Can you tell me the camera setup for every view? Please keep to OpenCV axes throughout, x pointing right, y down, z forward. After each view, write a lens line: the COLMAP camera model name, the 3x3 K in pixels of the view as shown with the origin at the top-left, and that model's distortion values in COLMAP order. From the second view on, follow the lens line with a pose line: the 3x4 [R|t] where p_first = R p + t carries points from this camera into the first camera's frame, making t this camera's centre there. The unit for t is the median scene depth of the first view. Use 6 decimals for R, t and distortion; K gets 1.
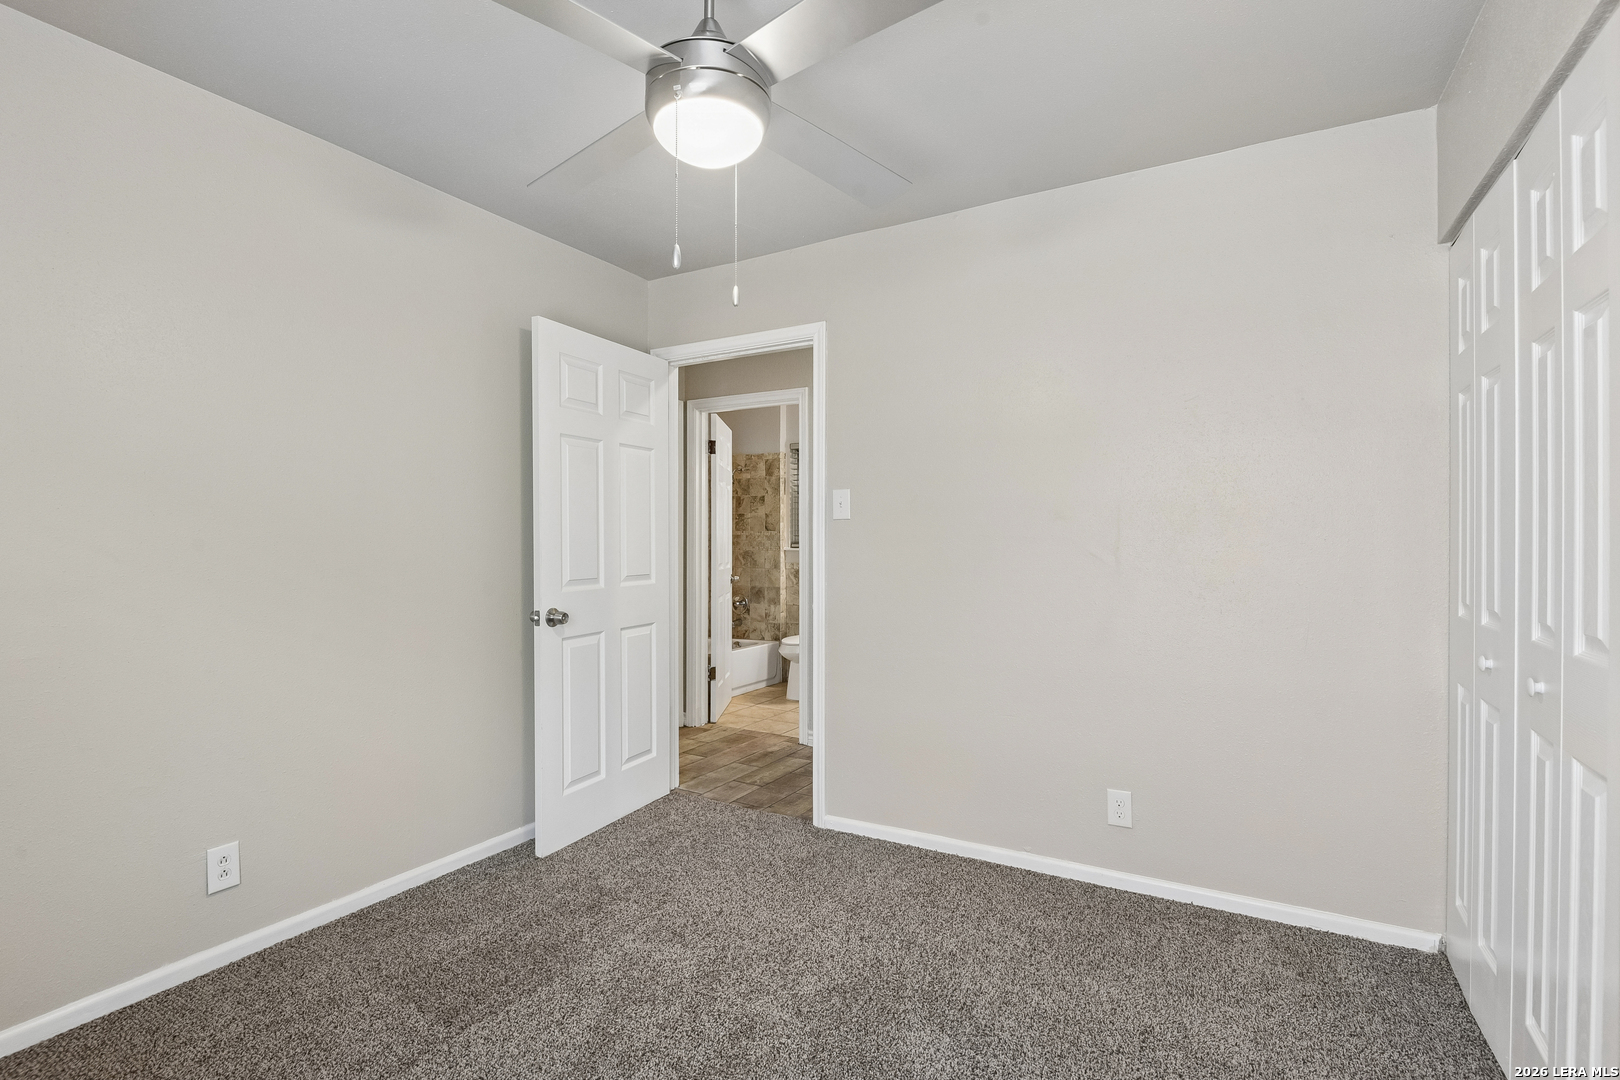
lens RADIAL K [[781.6, 0, 809.8], [0, 781.6, 542.0], [0, 0, 1]] dist [-0.003774, -0.000089]
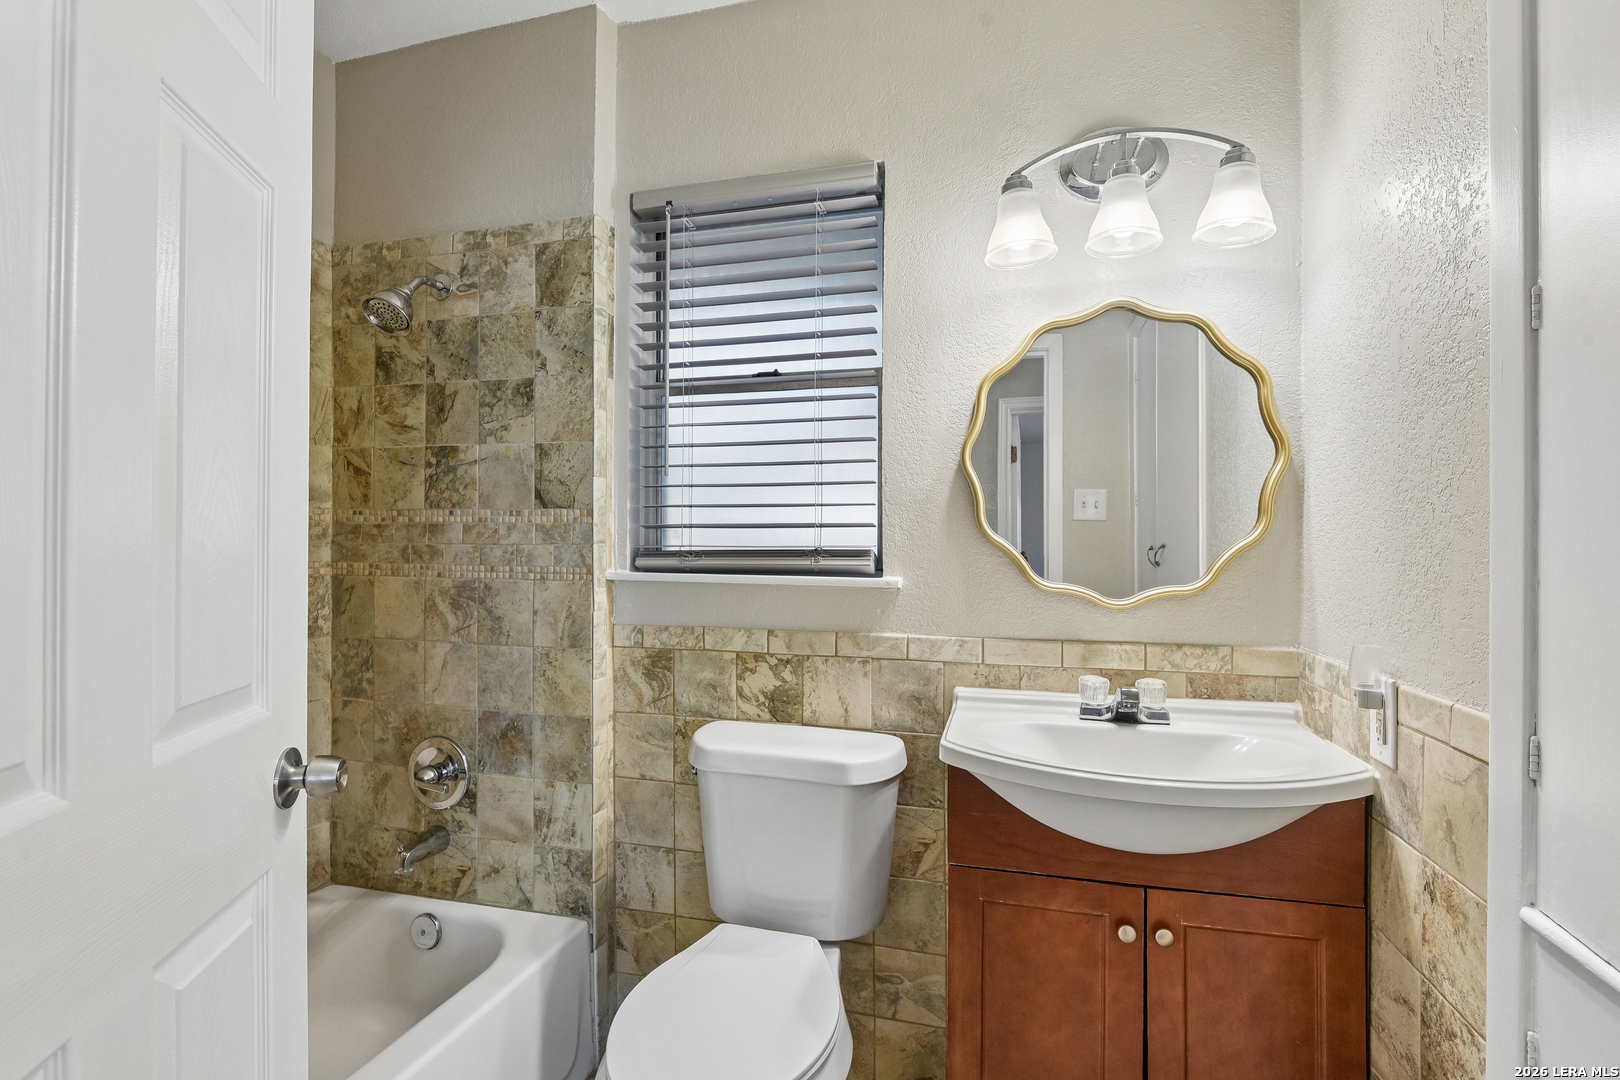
lens RADIAL K [[781.6, 0, 805.9], [0, 781.6, 543.4], [0, 0, 1]] dist [-0.003774, -0.000089]
pose [[0.972222, 0.003144, 0.234039, -0.029401], [-0.001846, 0.999982, -0.005764, -0.000549], [-0.234053, 0.005172, 0.972210, 0.716729]]
